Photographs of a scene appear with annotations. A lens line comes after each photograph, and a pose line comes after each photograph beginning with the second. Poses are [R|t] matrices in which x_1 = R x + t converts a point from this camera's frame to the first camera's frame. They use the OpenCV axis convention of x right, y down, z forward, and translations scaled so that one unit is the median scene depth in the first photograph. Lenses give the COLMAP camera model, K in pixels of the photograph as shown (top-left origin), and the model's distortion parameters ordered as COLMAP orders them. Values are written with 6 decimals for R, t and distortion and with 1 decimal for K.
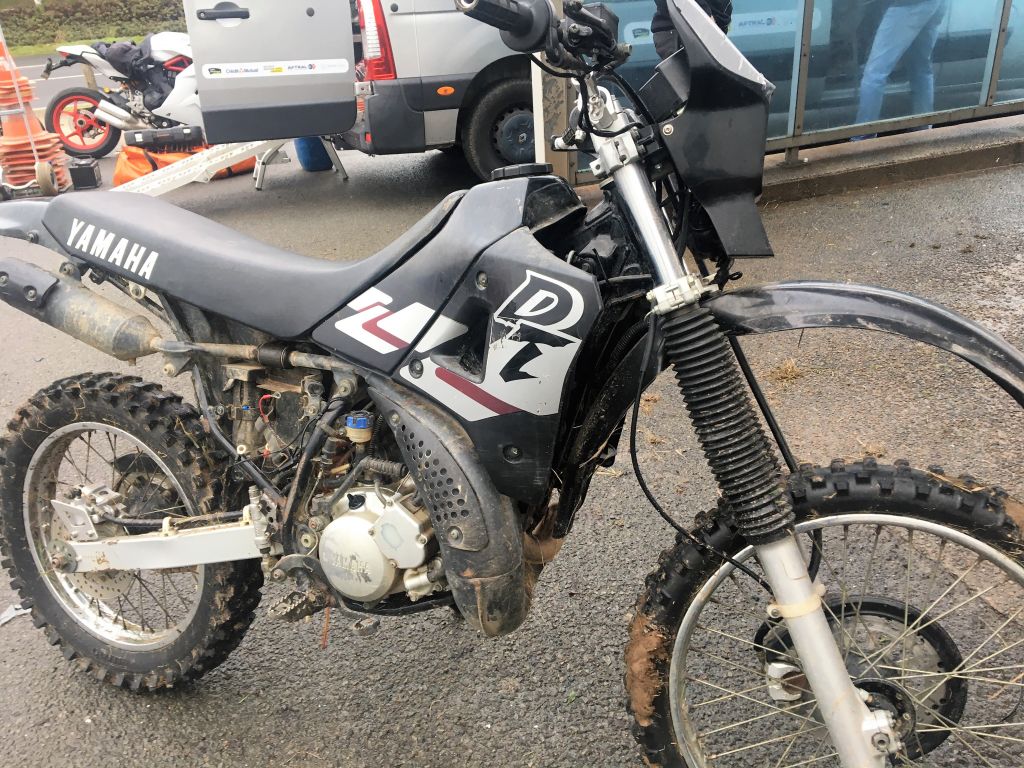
lens RADIAL K [[863.5, 0, 503.1], [0, 863.5, 373.6], [0, 0, 1]] dist [0.050458, -0.028787]
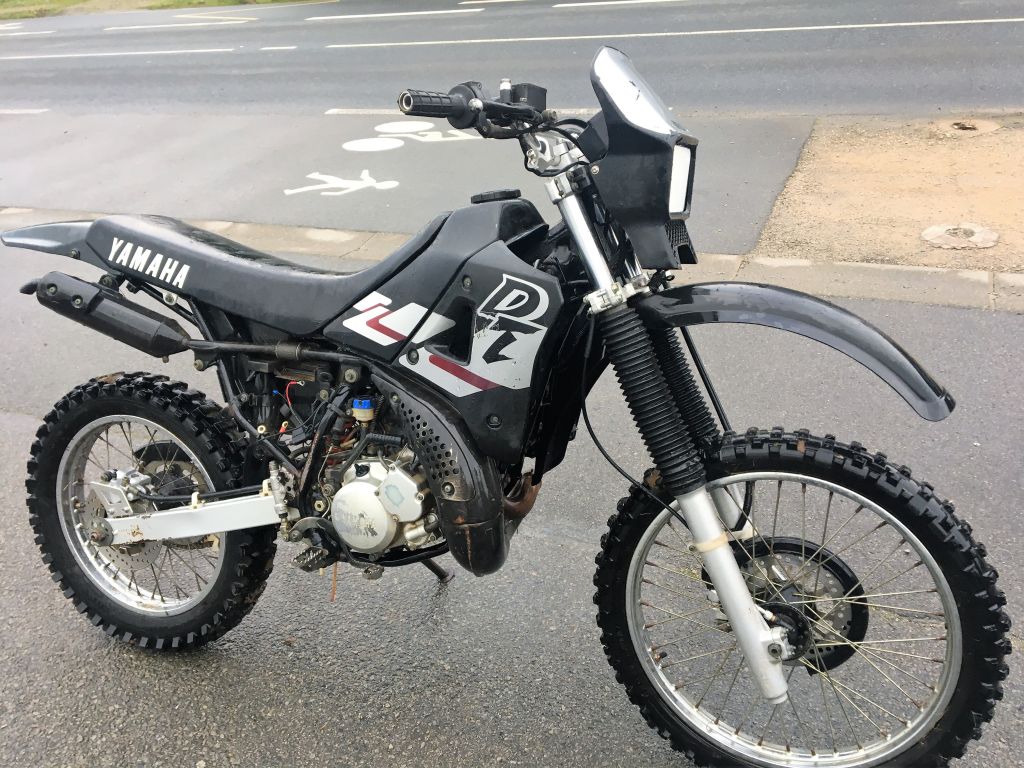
lens RADIAL K [[863.5, 0, 517.0], [0, 863.5, 394.3], [0, 0, 1]] dist [0.050458, -0.028787]
pose [[0.997641, -0.019418, 0.065851, -0.032042], [0.019584, 0.999806, -0.001886, 0.048753], [-0.065801, 0.003171, 0.997828, -0.218070]]
